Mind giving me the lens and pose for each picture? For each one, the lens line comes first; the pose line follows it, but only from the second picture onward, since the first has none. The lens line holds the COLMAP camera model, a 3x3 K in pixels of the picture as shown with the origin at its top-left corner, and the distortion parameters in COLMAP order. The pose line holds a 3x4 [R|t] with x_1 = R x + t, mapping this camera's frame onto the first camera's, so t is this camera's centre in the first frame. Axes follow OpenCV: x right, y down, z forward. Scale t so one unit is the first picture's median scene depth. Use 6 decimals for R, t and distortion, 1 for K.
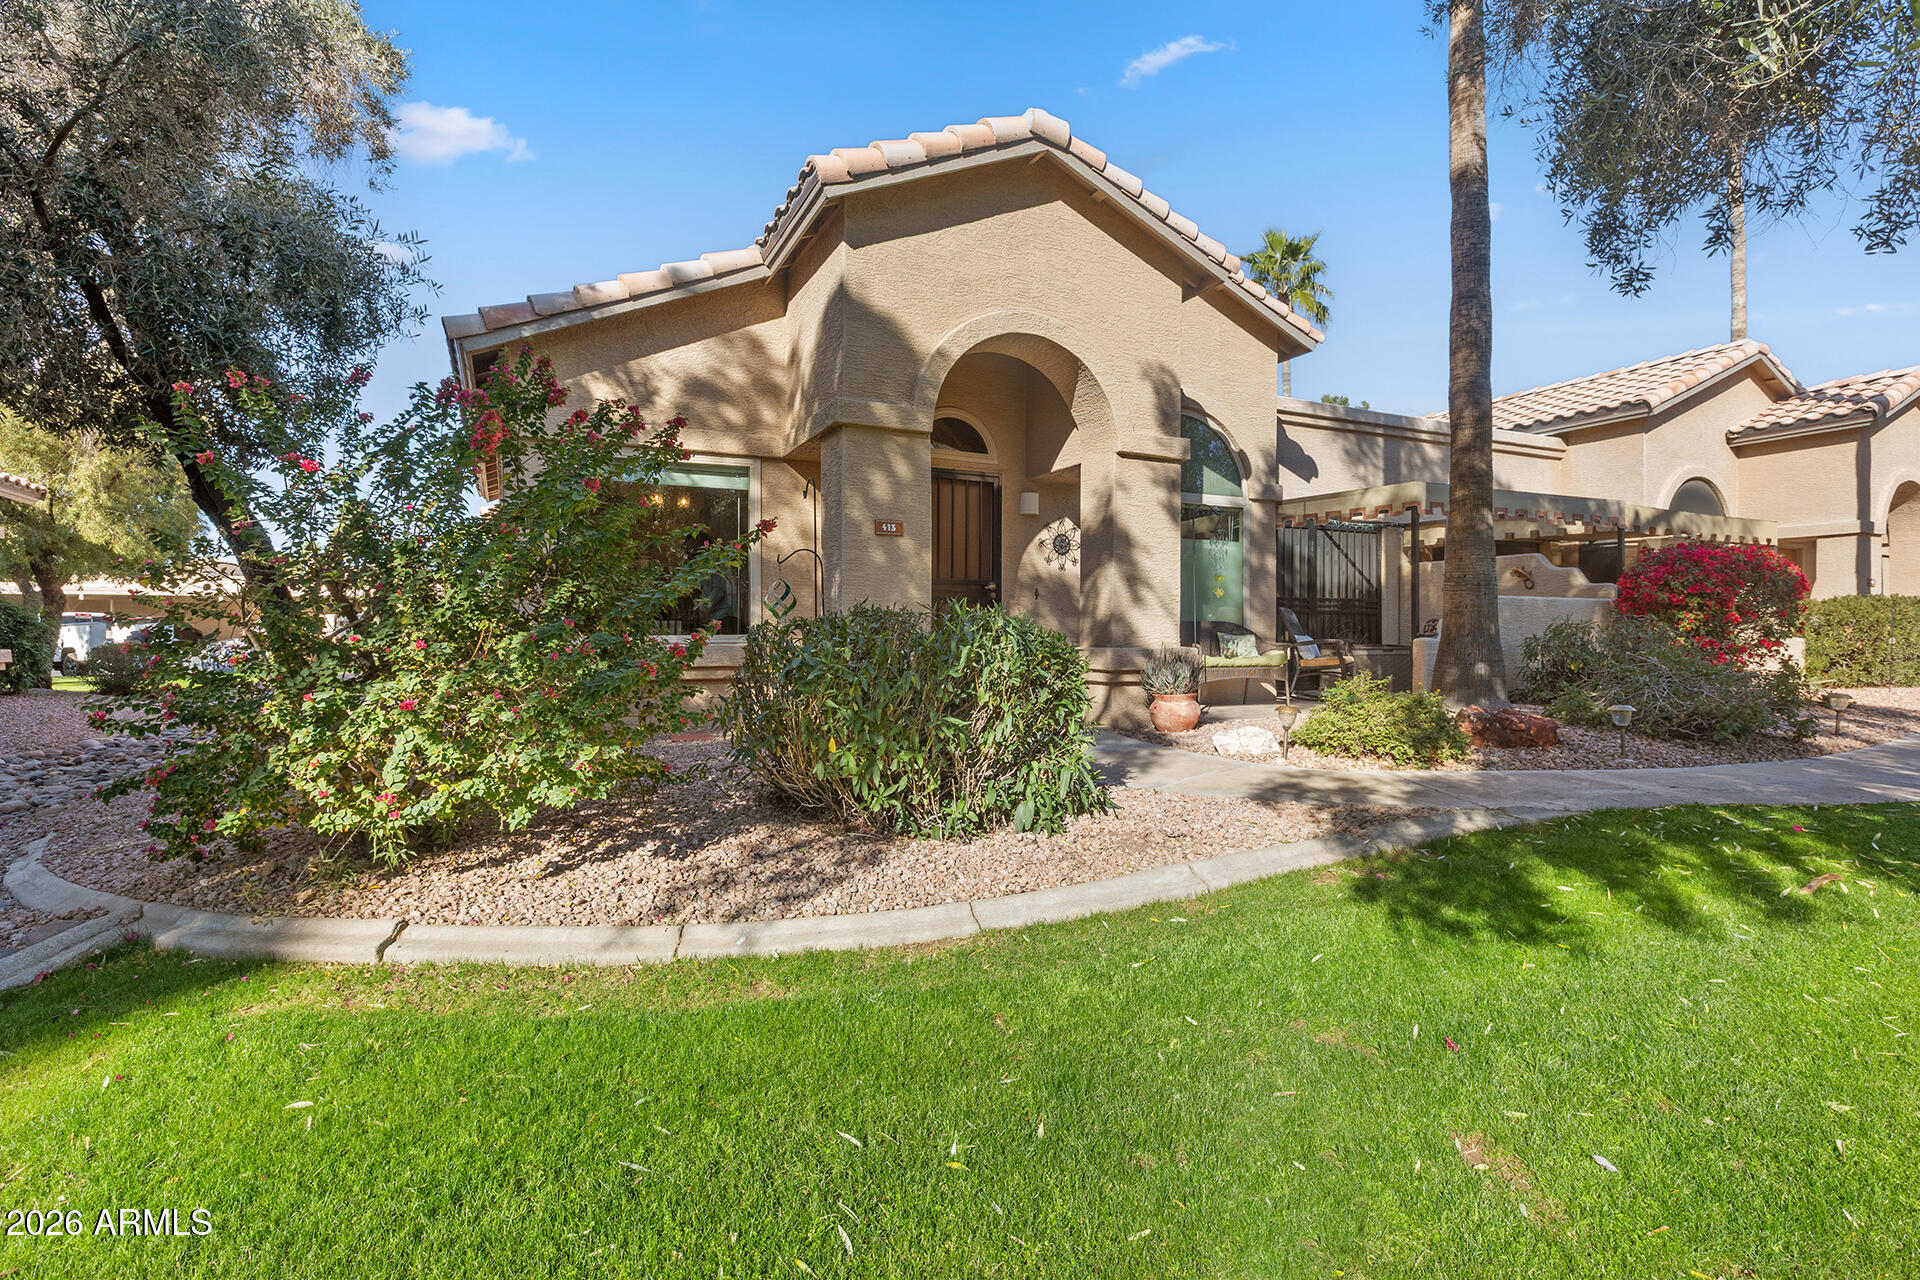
lens RADIAL K [[957.3, 0, 948.0], [0, 957.3, 628.6], [0, 0, 1]] dist [0.000294, -0.002827]
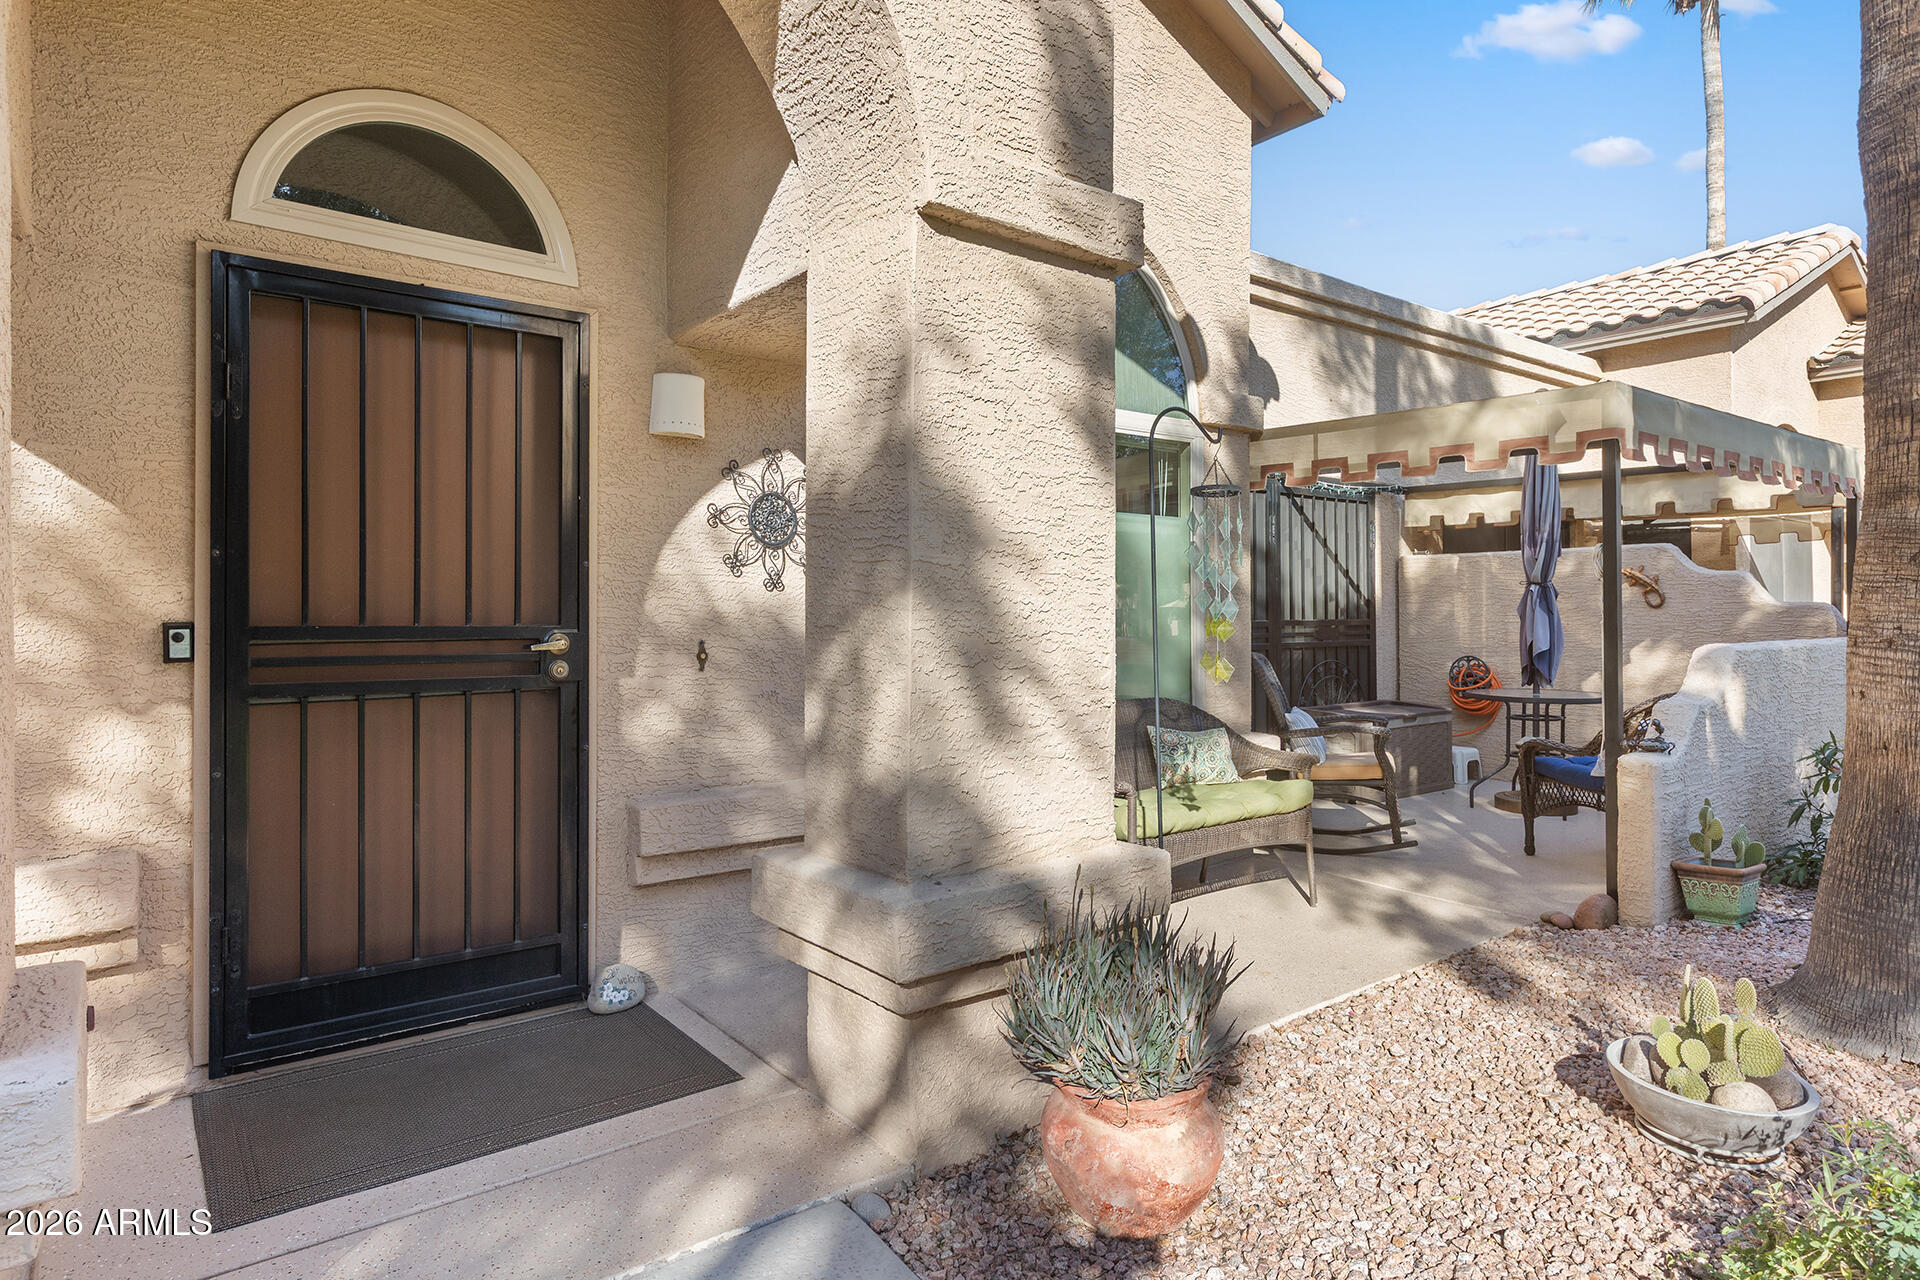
lens RADIAL K [[1090.1, 0, 943.1], [0, 1090.1, 606.1], [0, 0, 1]] dist [0.003662, -0.002370]
pose [[0.979516, -0.005084, 0.201300, 0.088666], [0.004972, 0.999987, 0.001063, -0.051129], [-0.201303, -0.000040, 0.979529, 0.524289]]
